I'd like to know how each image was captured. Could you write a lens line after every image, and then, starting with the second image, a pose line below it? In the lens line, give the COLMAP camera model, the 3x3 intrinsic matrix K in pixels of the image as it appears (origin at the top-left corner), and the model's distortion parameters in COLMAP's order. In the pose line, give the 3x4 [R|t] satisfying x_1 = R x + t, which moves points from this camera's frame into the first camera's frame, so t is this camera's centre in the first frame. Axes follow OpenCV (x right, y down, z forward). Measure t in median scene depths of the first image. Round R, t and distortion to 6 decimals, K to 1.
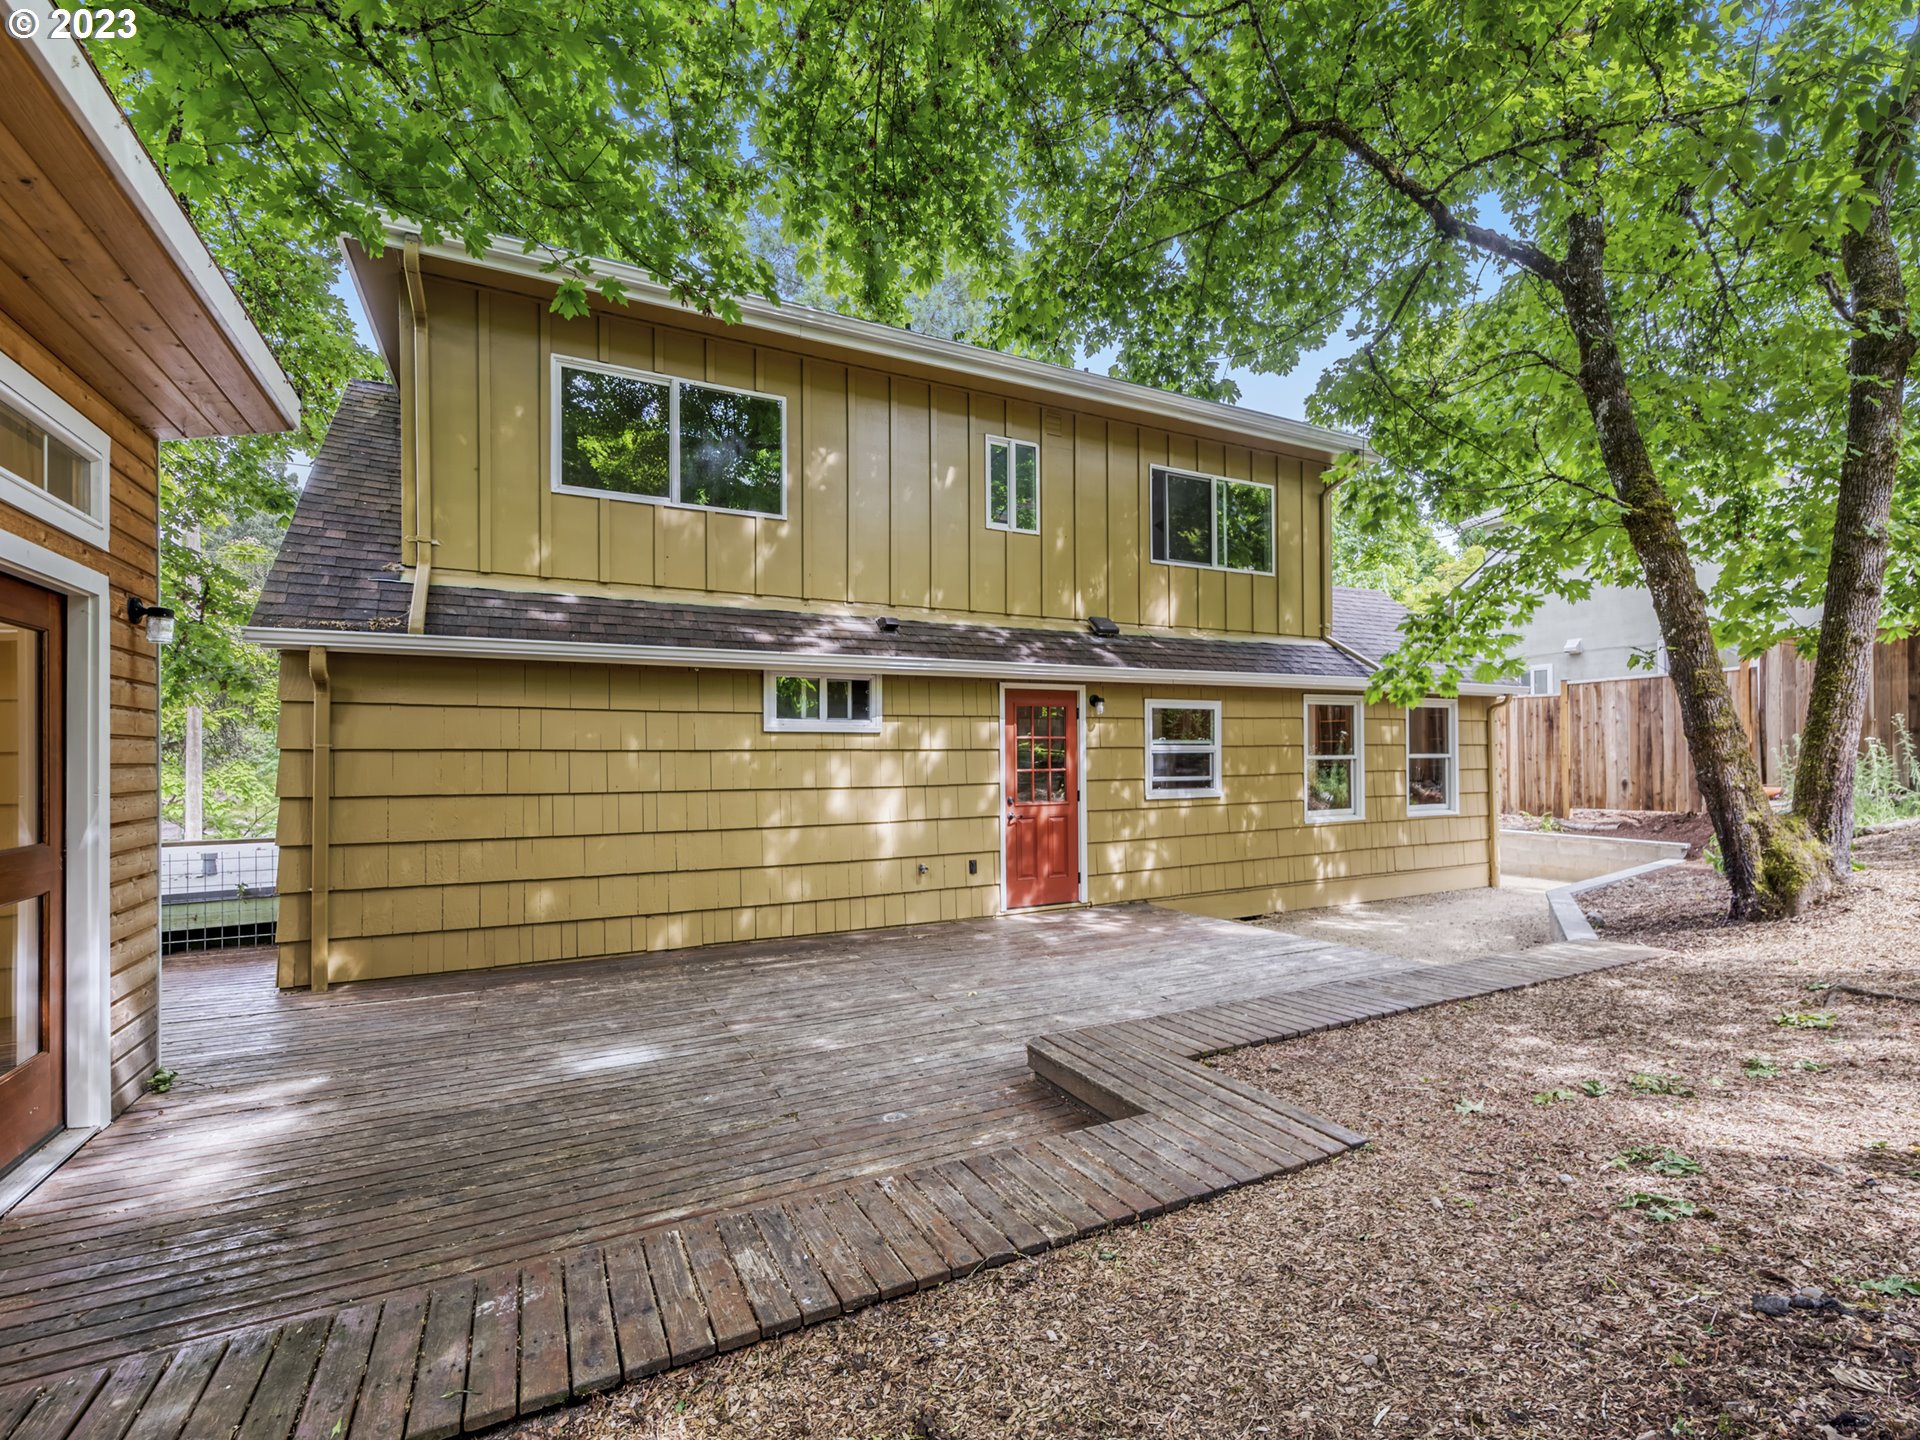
lens RADIAL K [[890.8, 0, 938.9], [0, 890.8, 752.5], [0, 0, 1]] dist [0.019640, -0.000566]
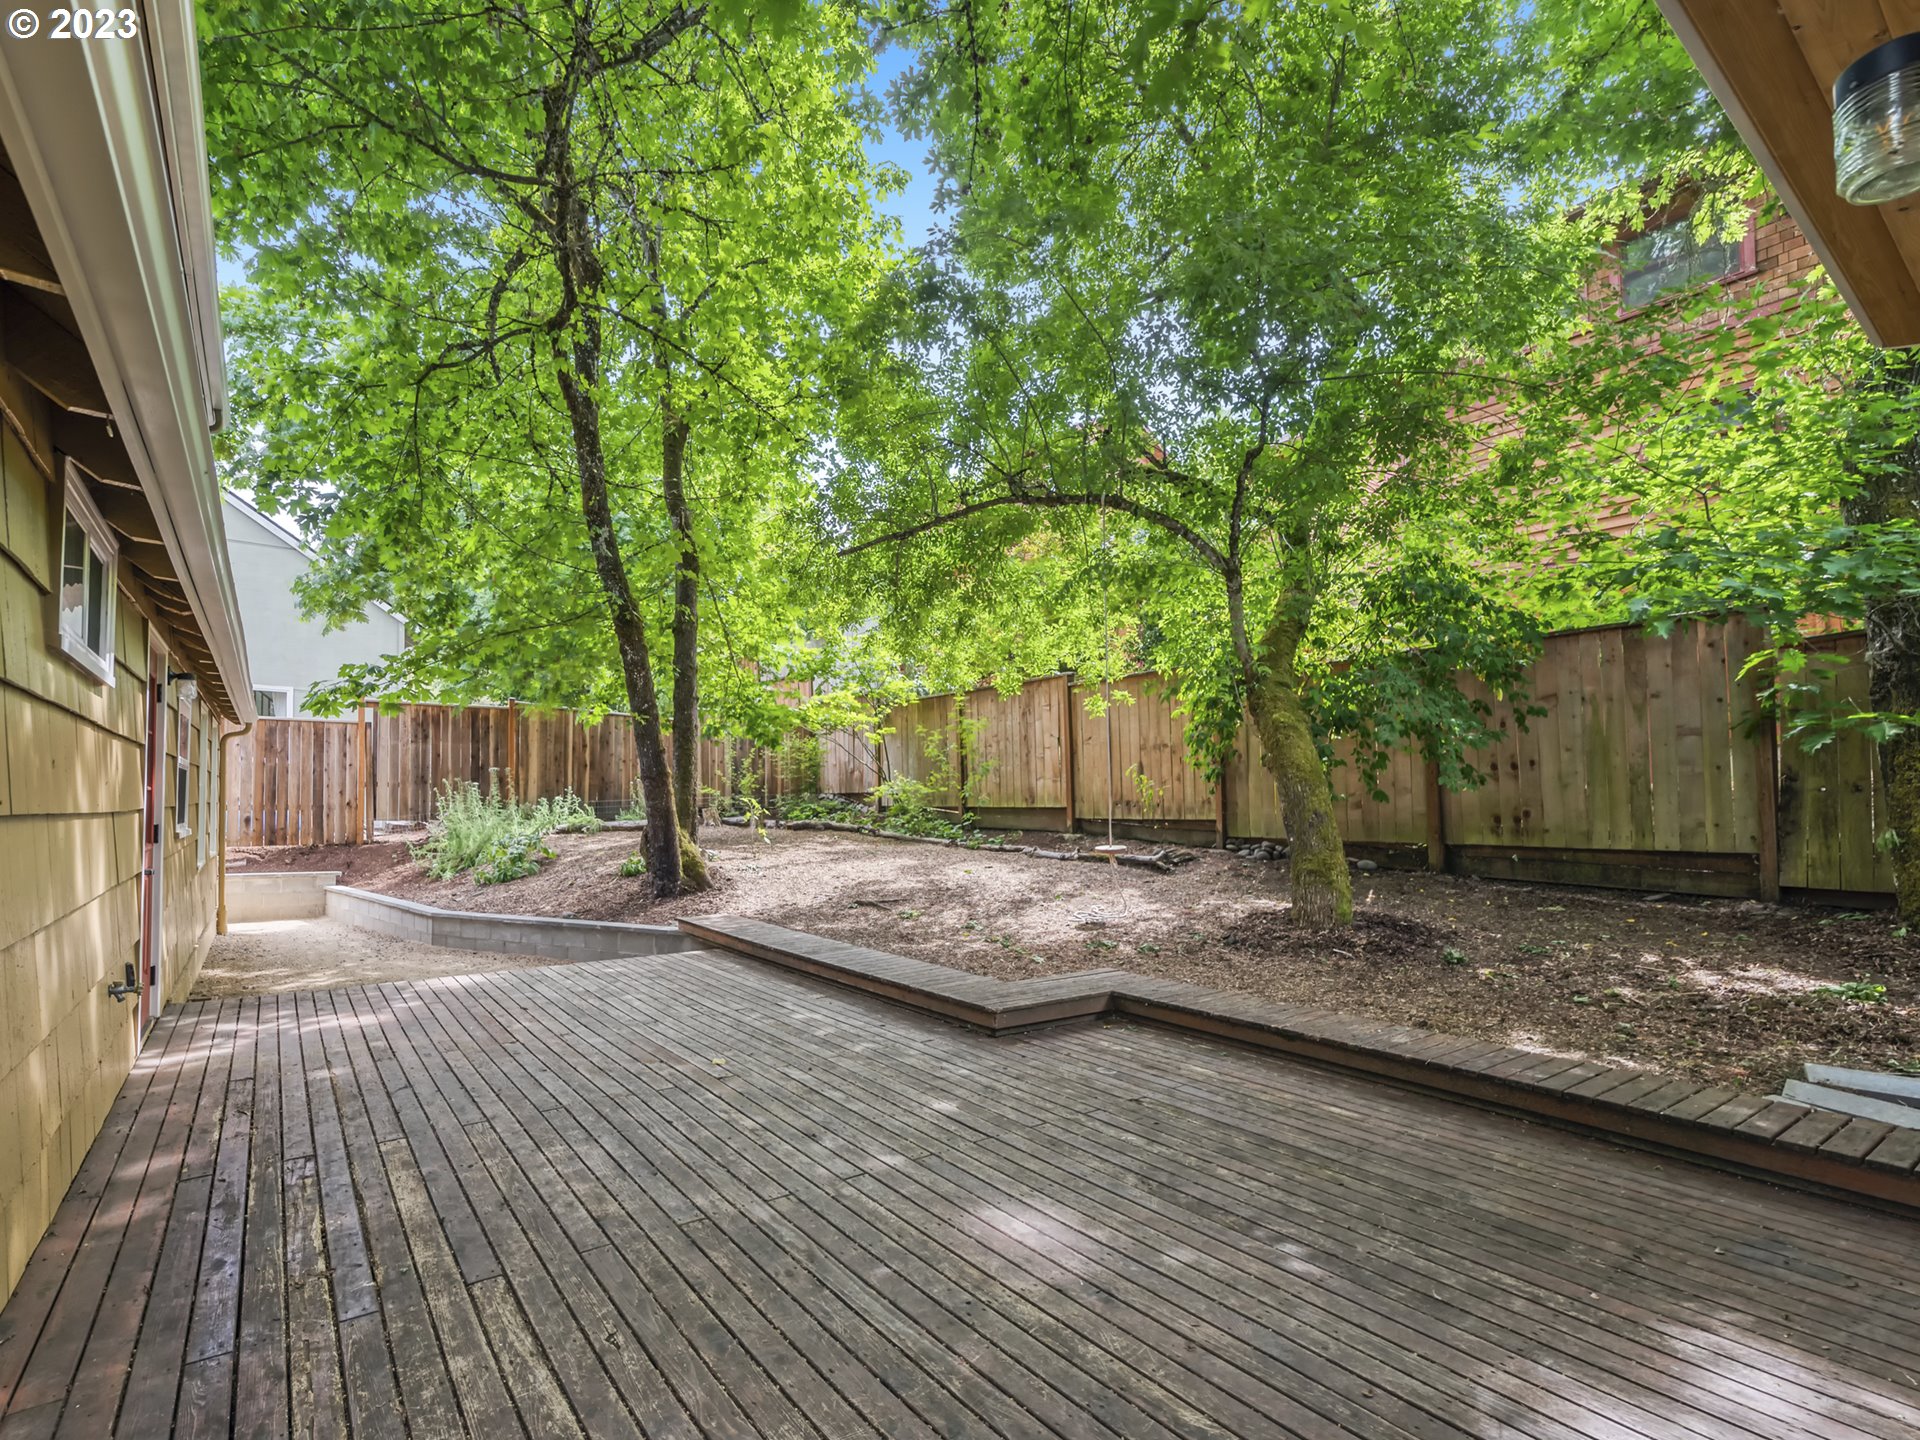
lens RADIAL K [[890.8, 0, 938.9], [0, 890.8, 752.5], [0, 0, 1]] dist [0.019640, -0.000566]
pose [[-0.196699, 0.068750, 0.978051, -1.000393], [-0.007469, 0.997405, -0.071613, 0.071646], [-0.980436, -0.021392, -0.195675, 1.243572]]
